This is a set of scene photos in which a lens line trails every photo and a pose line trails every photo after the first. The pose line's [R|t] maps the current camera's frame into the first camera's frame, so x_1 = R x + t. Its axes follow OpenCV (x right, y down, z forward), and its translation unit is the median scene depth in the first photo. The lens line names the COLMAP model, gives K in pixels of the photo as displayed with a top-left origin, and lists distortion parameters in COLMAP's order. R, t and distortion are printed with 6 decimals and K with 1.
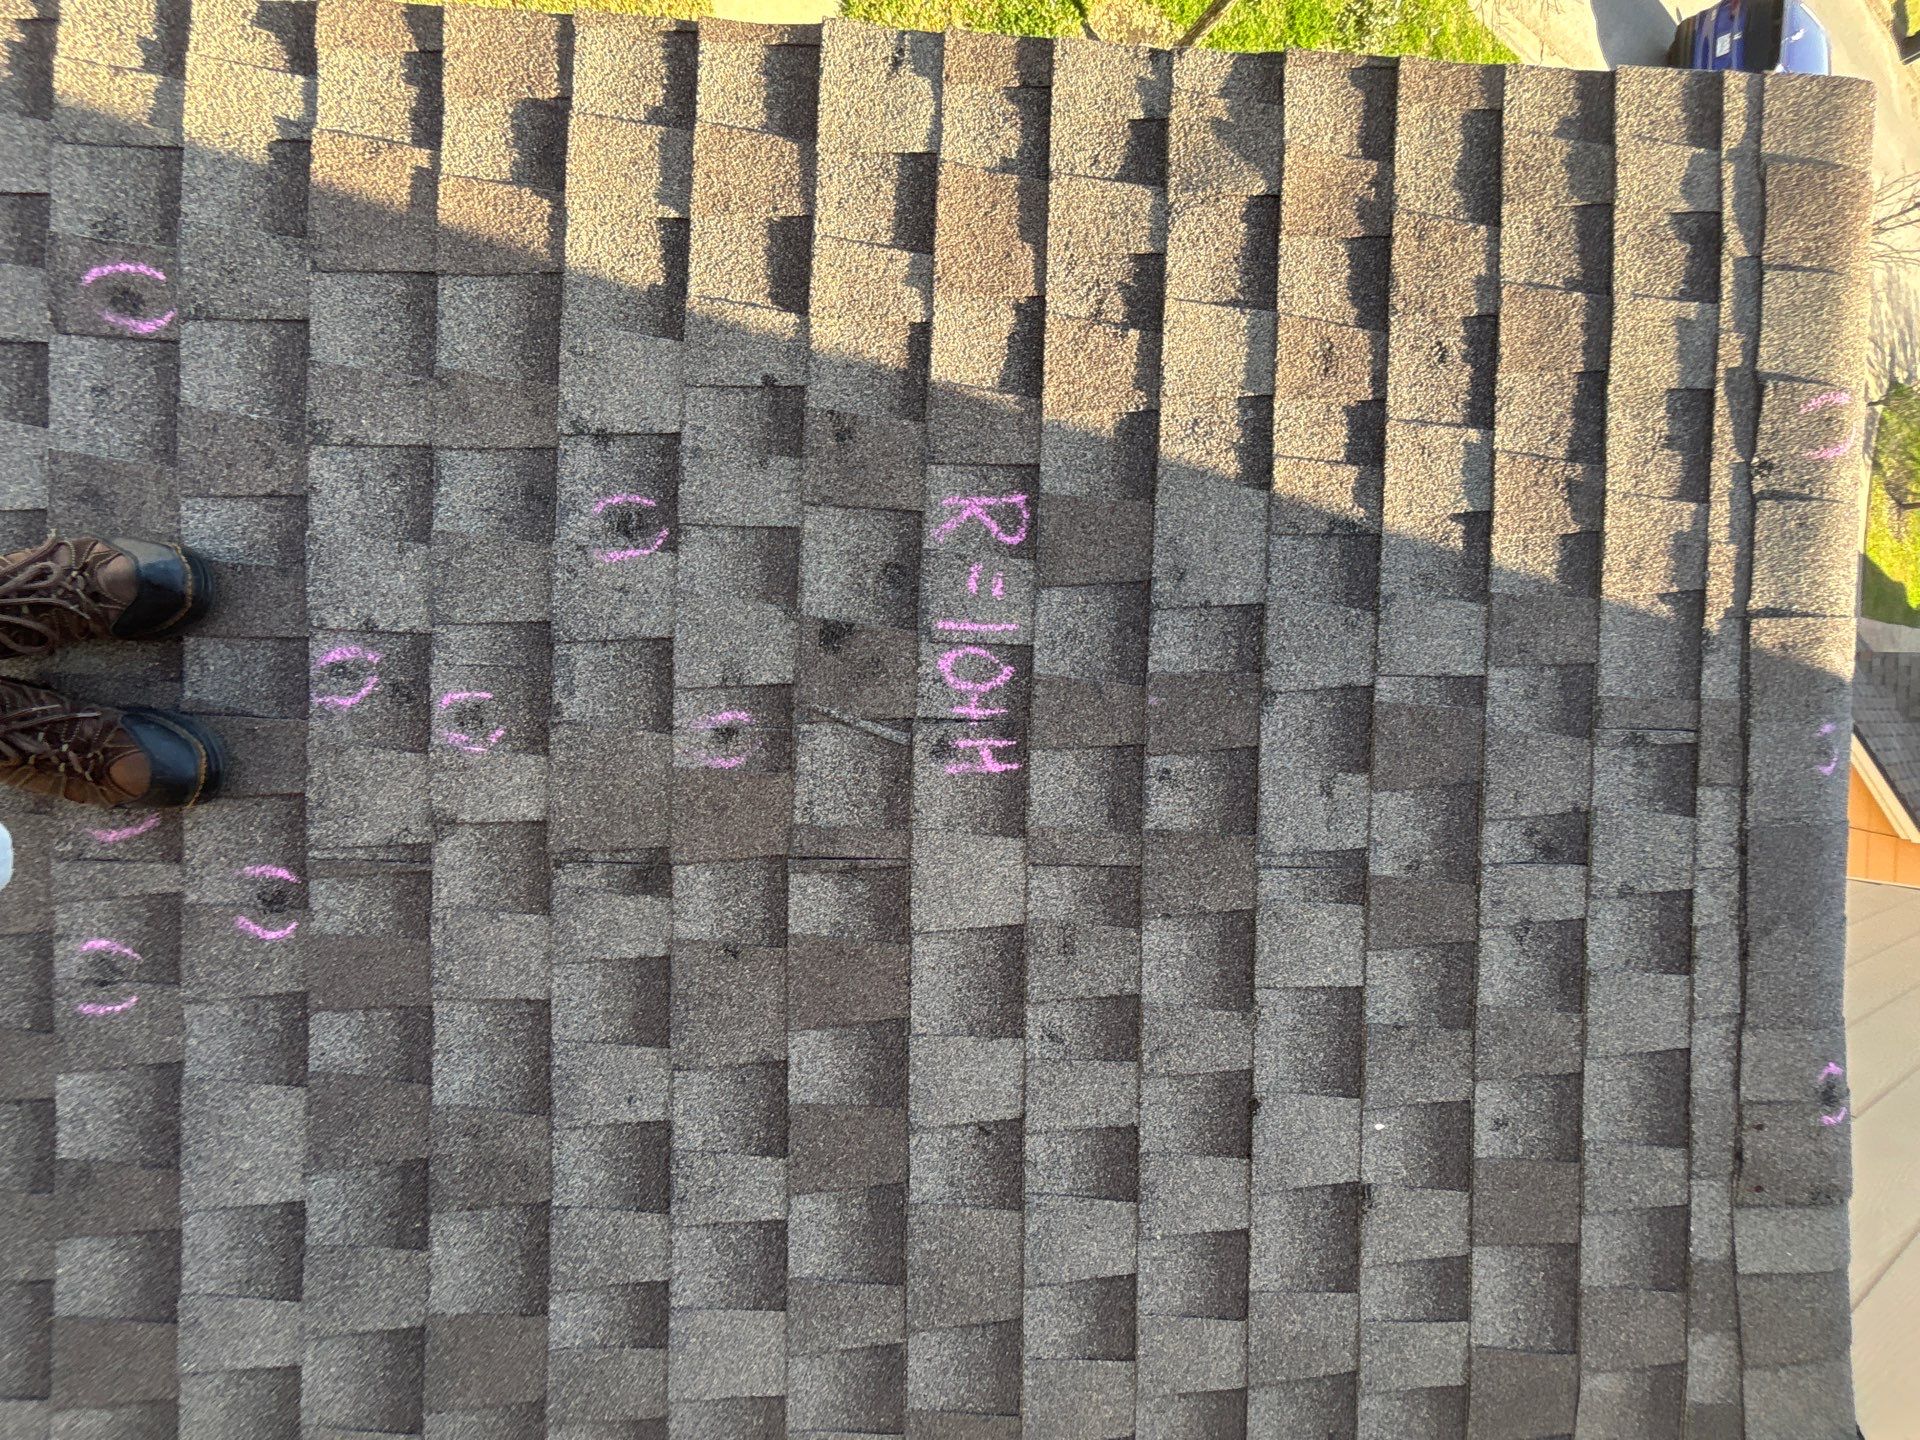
lens RADIAL K [[768.6, 0, 960.0], [0, 768.6, 720.0], [0, 0, 1]] dist [0.000155, -0.000248]
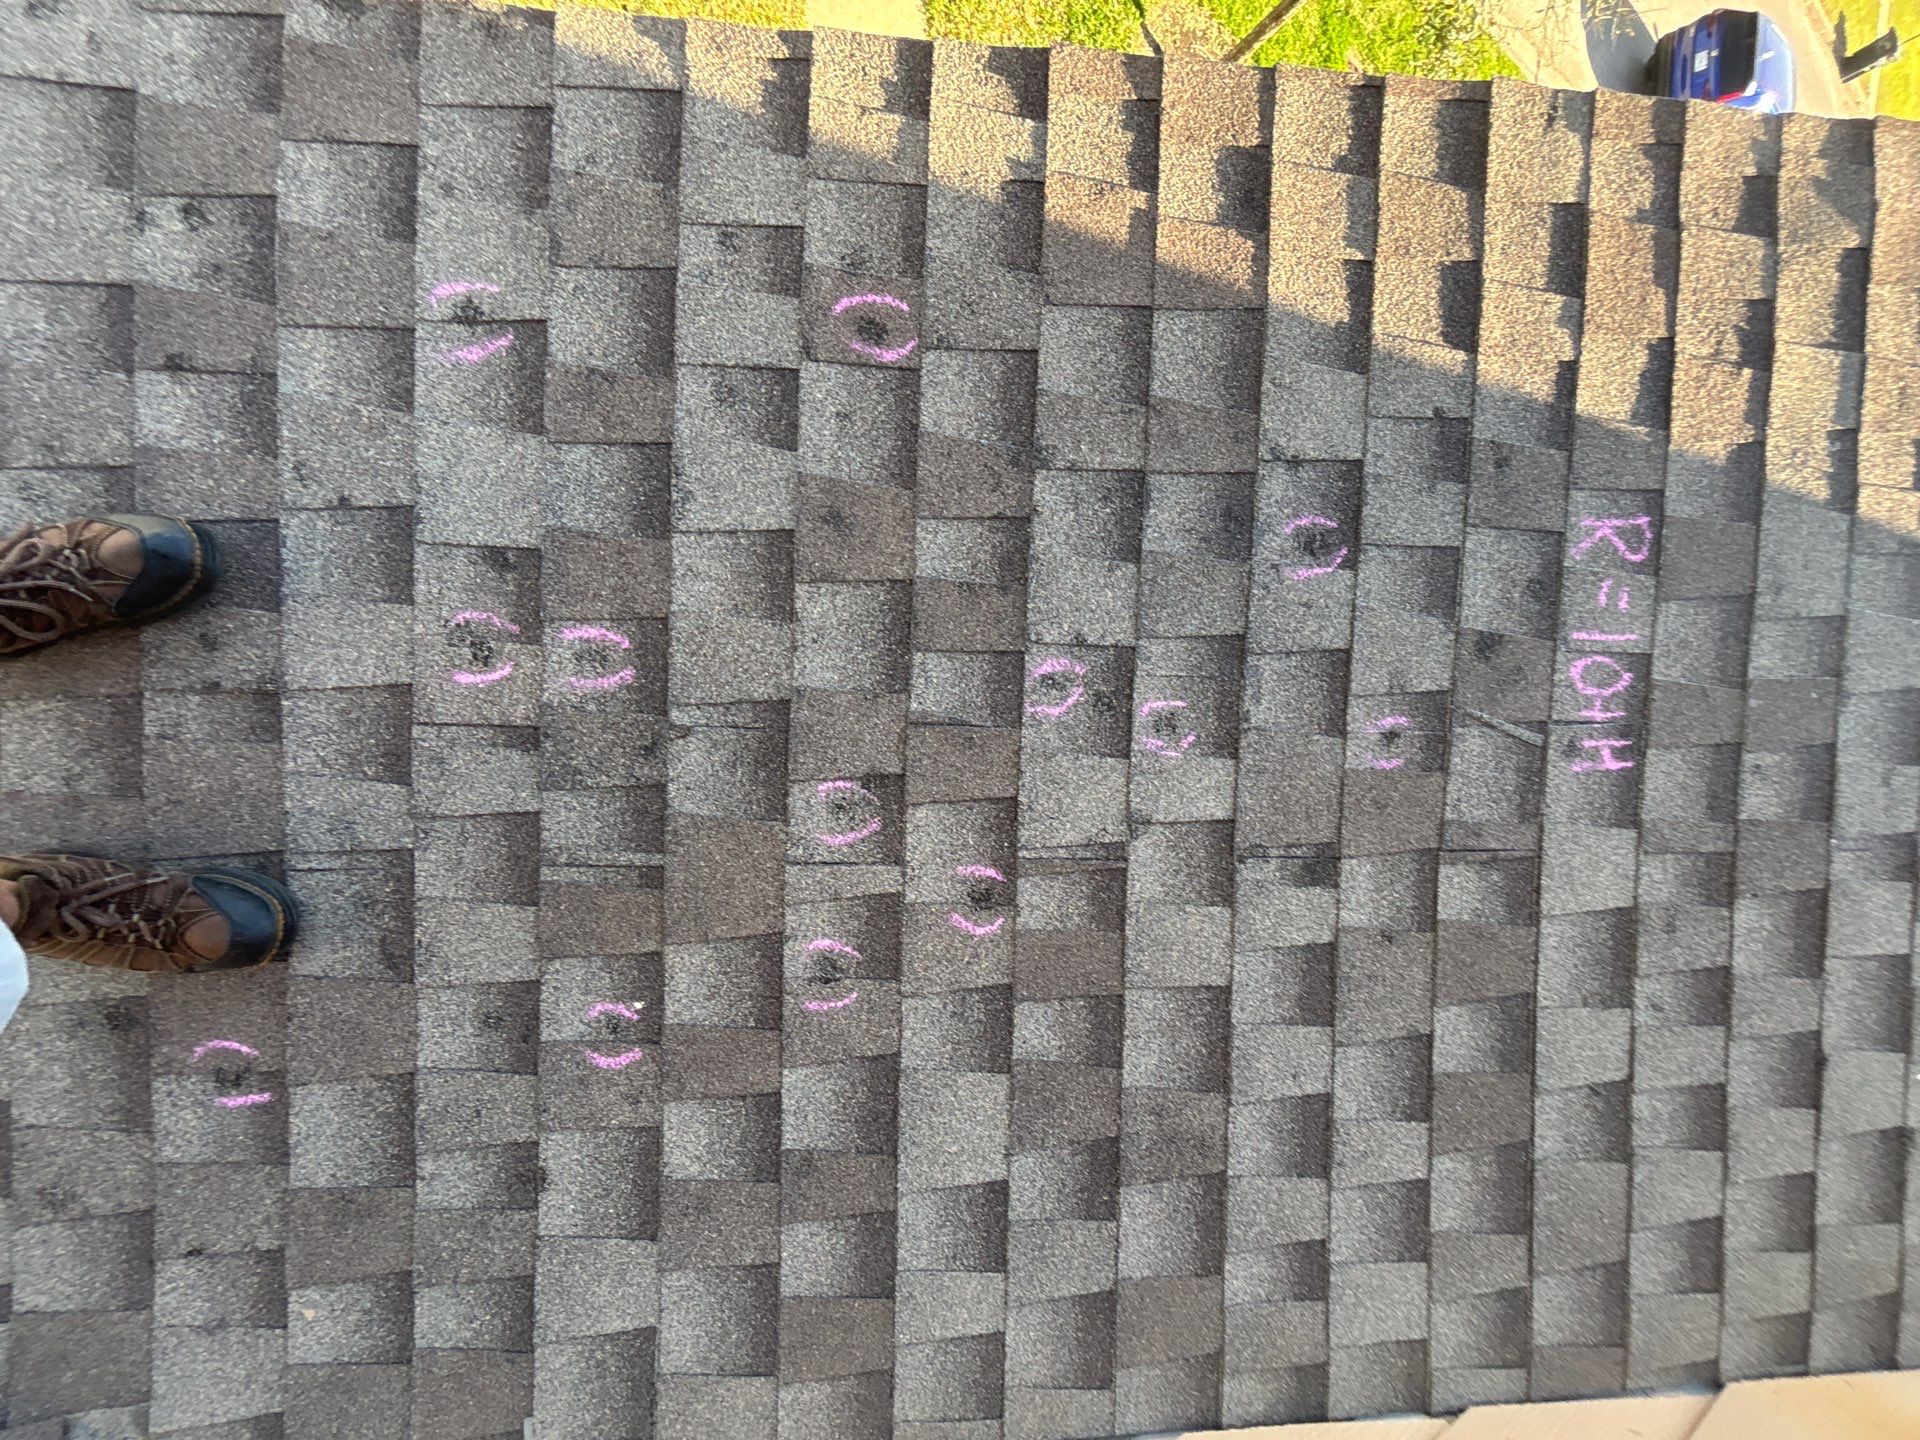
lens RADIAL K [[769.3, 0, 960.0], [0, 769.3, 720.0], [0, 0, 1]] dist [-0.003421, 0.000797]
pose [[0.998784, -0.009905, 0.048304, -0.963206], [0.009376, 0.999894, 0.011172, -0.023862], [-0.048409, -0.010705, 0.998770, -0.055144]]
